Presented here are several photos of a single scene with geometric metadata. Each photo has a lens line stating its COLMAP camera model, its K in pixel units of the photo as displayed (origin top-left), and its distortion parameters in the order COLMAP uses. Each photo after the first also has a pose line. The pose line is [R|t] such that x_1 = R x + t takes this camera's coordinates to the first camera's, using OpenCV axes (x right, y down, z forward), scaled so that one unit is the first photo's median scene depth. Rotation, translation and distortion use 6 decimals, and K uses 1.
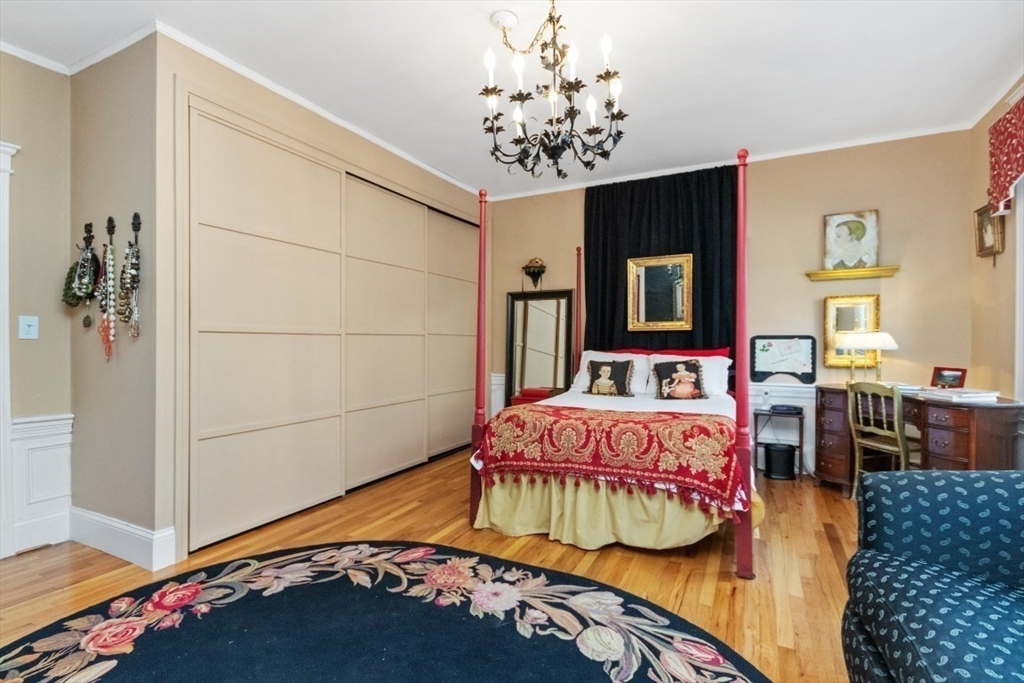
lens RADIAL K [[474.5, 0, 514.9], [0, 474.5, 346.4], [0, 0, 1]] dist [0.002343, 0.000015]
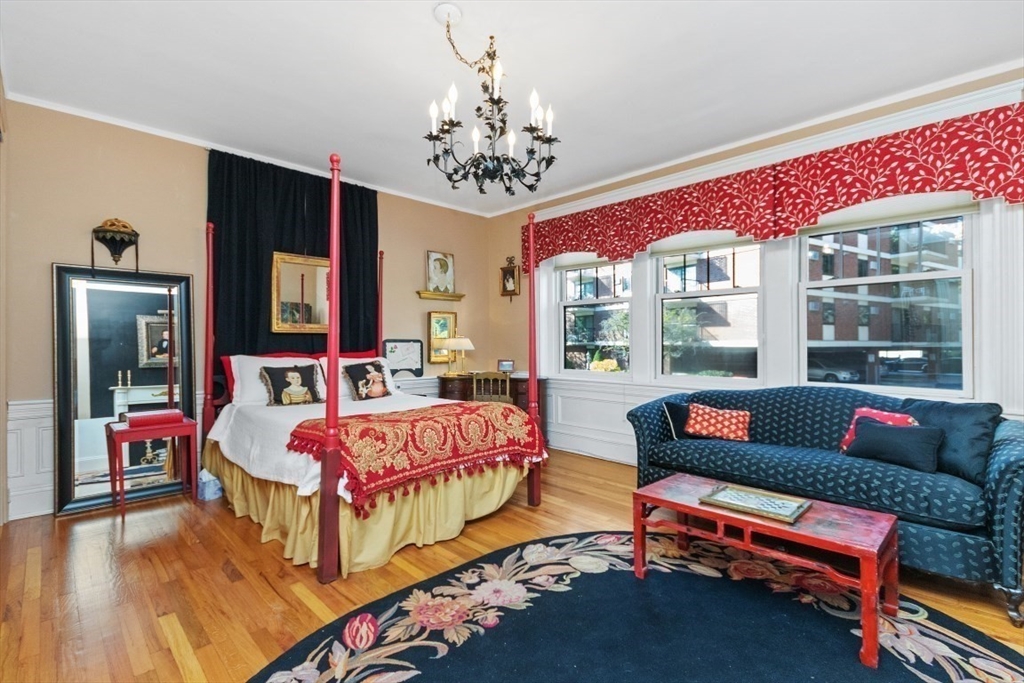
lens RADIAL K [[474.5, 0, 511.8], [0, 474.5, 340.9], [0, 0, 1]] dist [0.002343, 0.000015]
pose [[0.329215, 0.009555, 0.944207, -0.810465], [0.010182, 0.999855, -0.013668, -0.000170], [-0.944200, 0.014113, 0.329070, 0.513401]]
